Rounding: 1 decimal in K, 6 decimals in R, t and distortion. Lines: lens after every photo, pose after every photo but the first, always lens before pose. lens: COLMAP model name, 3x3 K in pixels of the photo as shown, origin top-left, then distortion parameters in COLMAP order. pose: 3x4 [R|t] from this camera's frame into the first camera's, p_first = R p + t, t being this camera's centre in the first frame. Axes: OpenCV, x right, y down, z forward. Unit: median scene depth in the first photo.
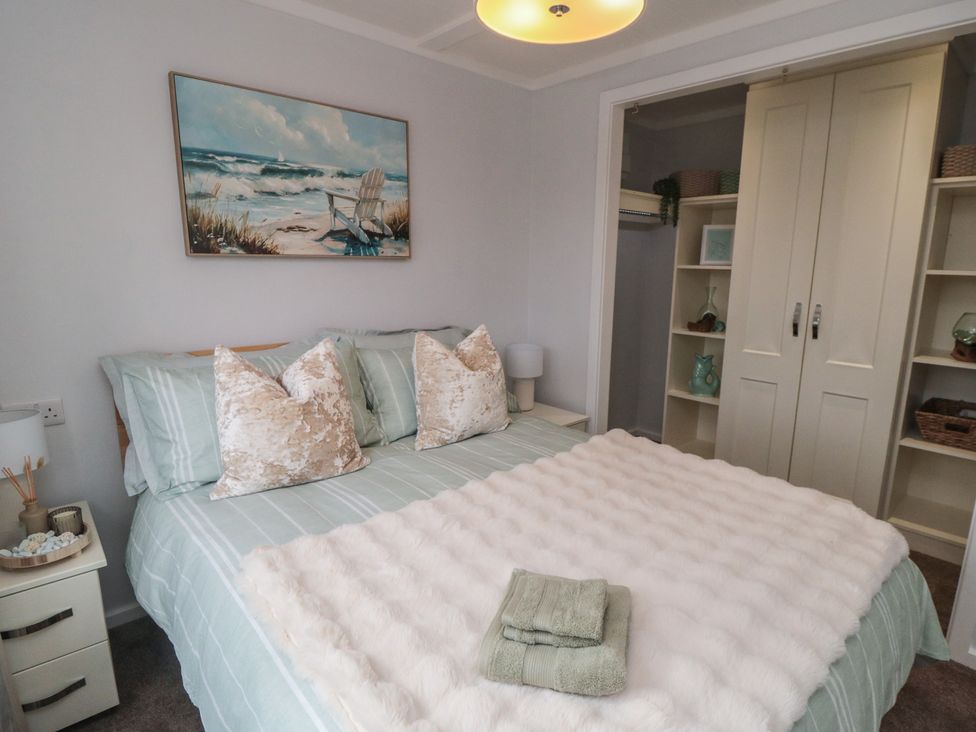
lens RADIAL K [[526.1, 0, 514.0], [0, 526.1, 363.7], [0, 0, 1]] dist [-0.004291, -0.012800]
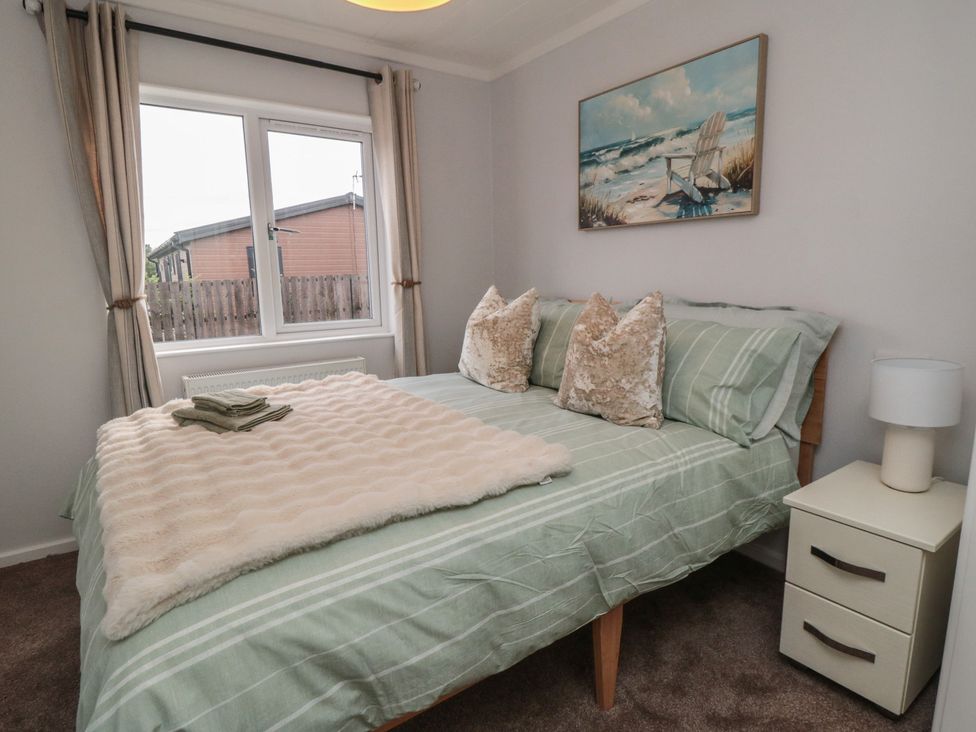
lens RADIAL K [[526.1, 0, 514.0], [0, 526.1, 363.7], [0, 0, 1]] dist [-0.004291, -0.012800]
pose [[-0.096133, 0.157527, -0.982824, 0.691913], [-0.180118, 0.968344, 0.172824, -0.061377], [0.978936, 0.193638, -0.064716, 0.820649]]
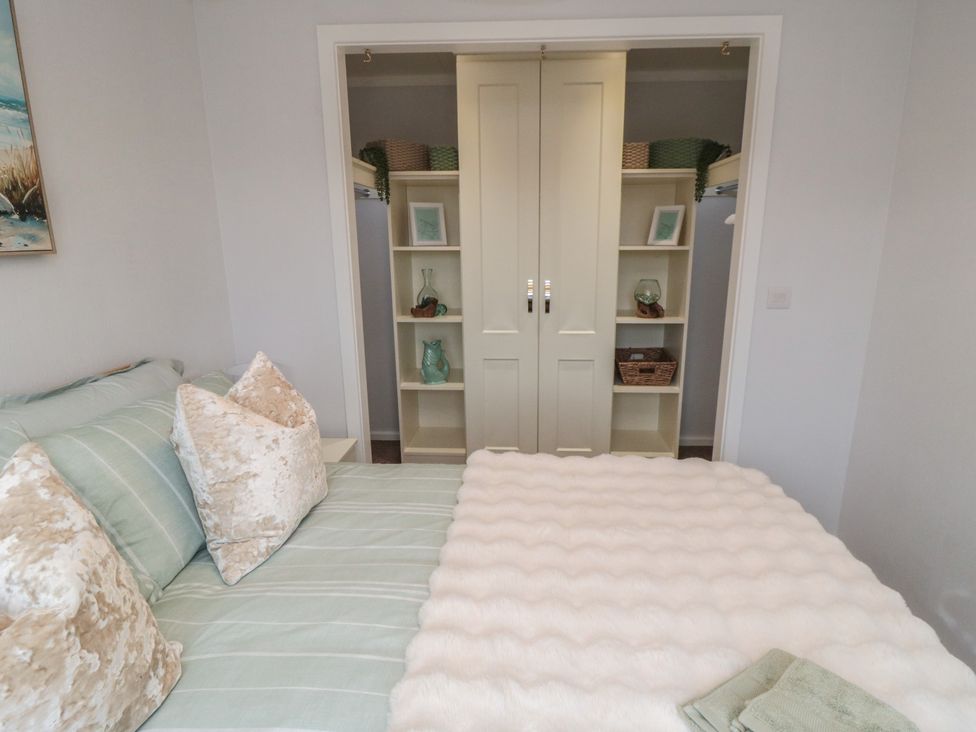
lens RADIAL K [[526.1, 0, 514.0], [0, 526.1, 363.7], [0, 0, 1]] dist [-0.004291, -0.012800]
pose [[0.722255, -0.176315, 0.668776, -0.256929], [0.144768, 0.984080, 0.103096, -0.077922], [-0.676306, 0.022355, 0.736281, 0.293775]]
